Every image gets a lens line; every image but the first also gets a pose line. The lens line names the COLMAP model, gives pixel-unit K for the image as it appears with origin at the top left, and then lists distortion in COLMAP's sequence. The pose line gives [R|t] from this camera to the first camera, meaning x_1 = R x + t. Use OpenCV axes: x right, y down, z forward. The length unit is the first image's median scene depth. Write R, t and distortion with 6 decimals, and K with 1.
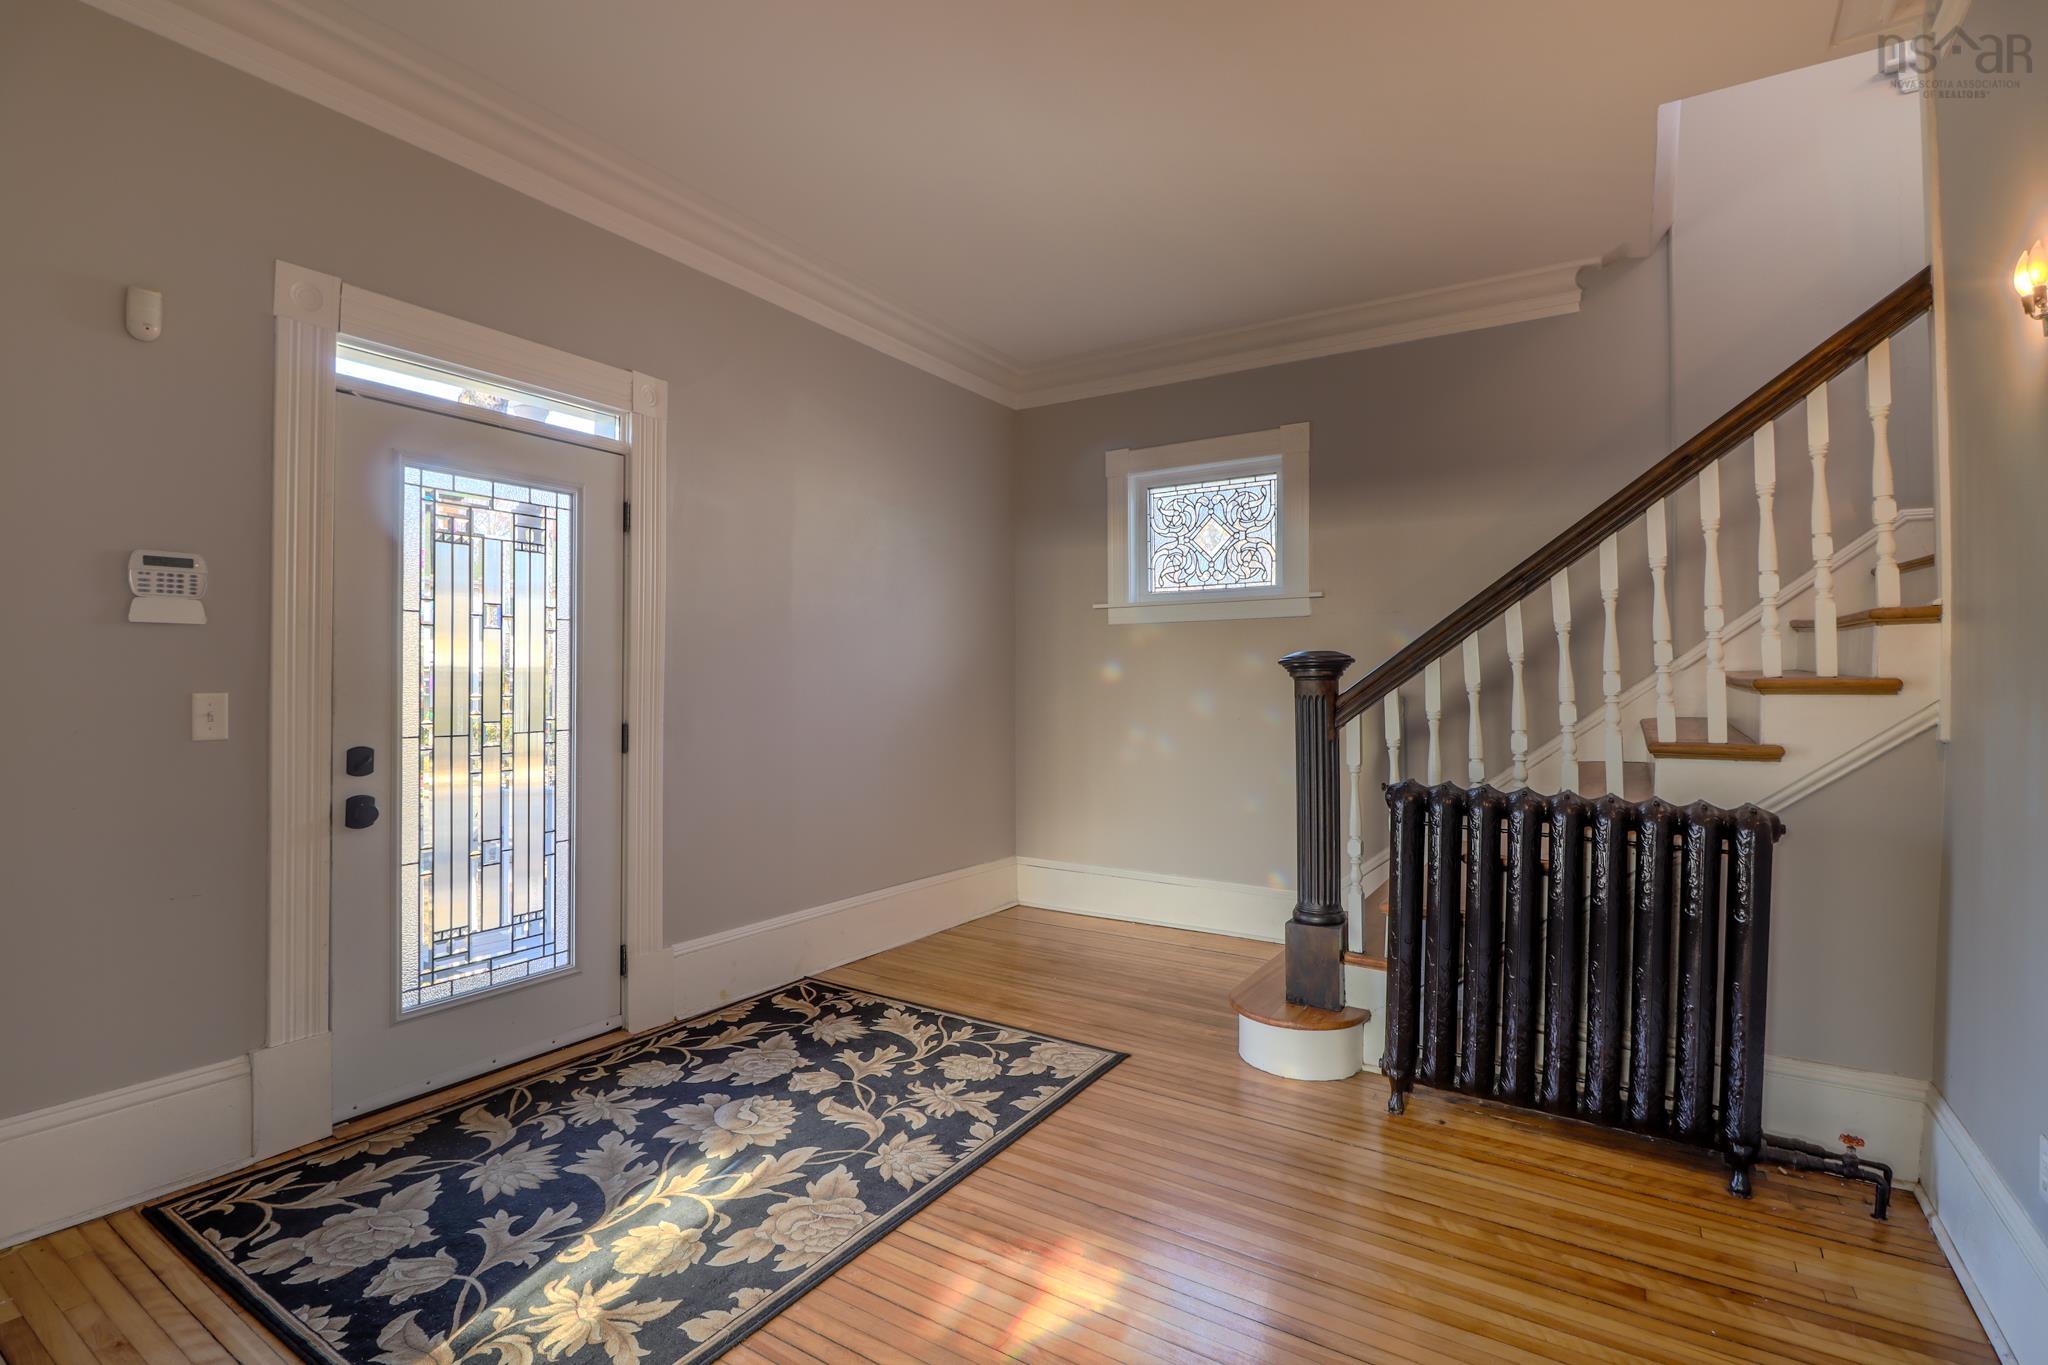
lens RADIAL K [[960.5, 0, 1021.6], [0, 960.5, 677.8], [0, 0, 1]] dist [-0.009094, -0.001761]
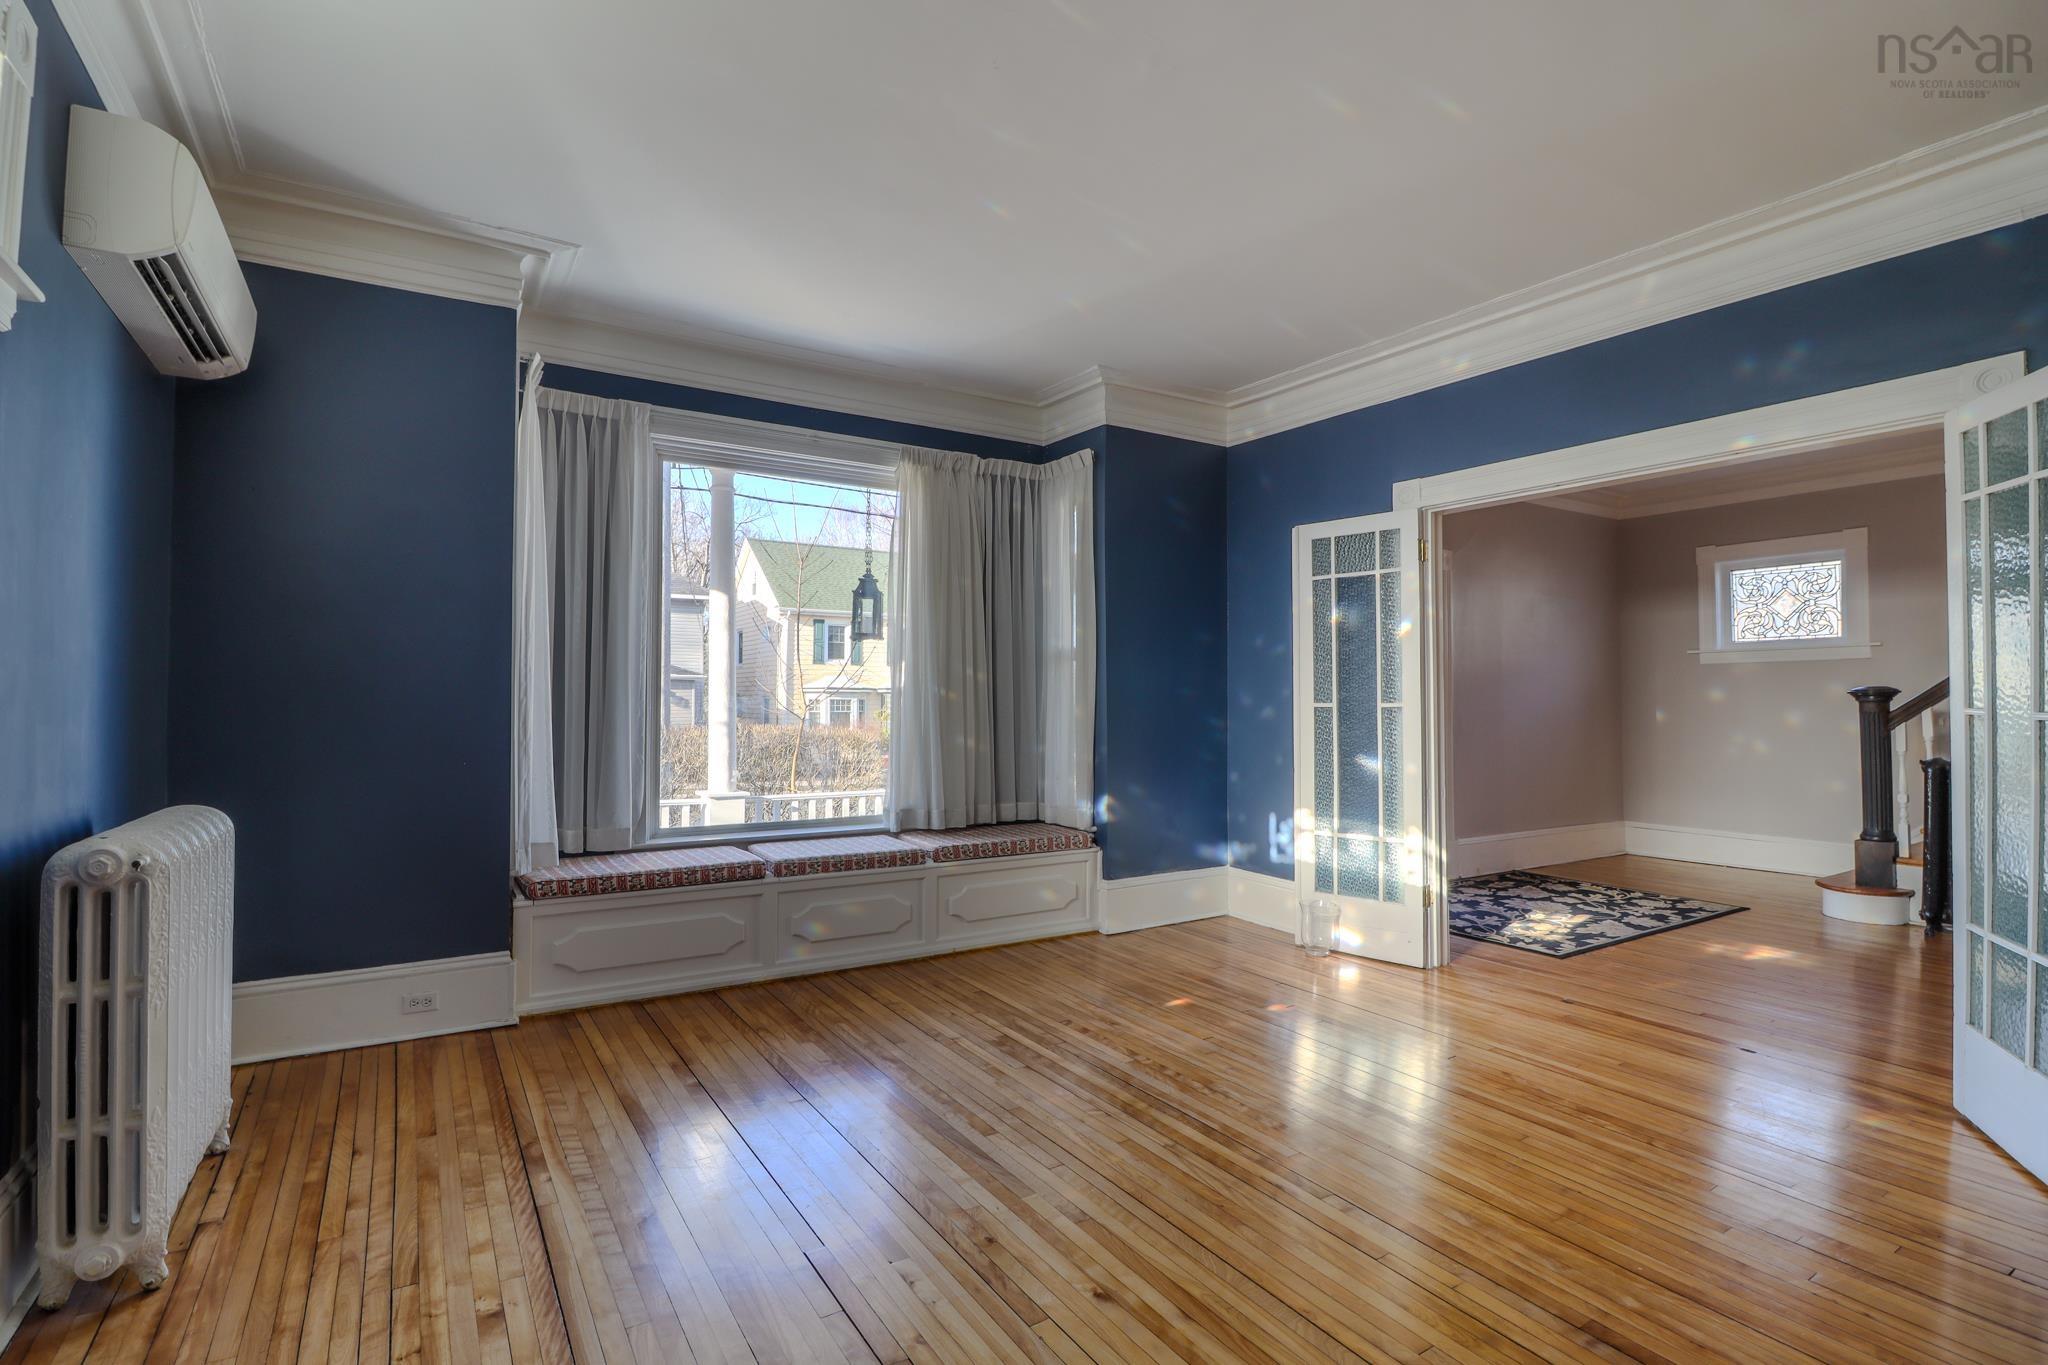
lens RADIAL K [[960.5, 0, 1028.5], [0, 960.5, 681.5], [0, 0, 1]] dist [-0.009094, -0.001761]
pose [[0.906062, -0.005739, -0.423107, -0.315226], [-0.000138, 0.999904, -0.013859, -0.011015], [0.423146, 0.012616, 0.905974, -1.088253]]
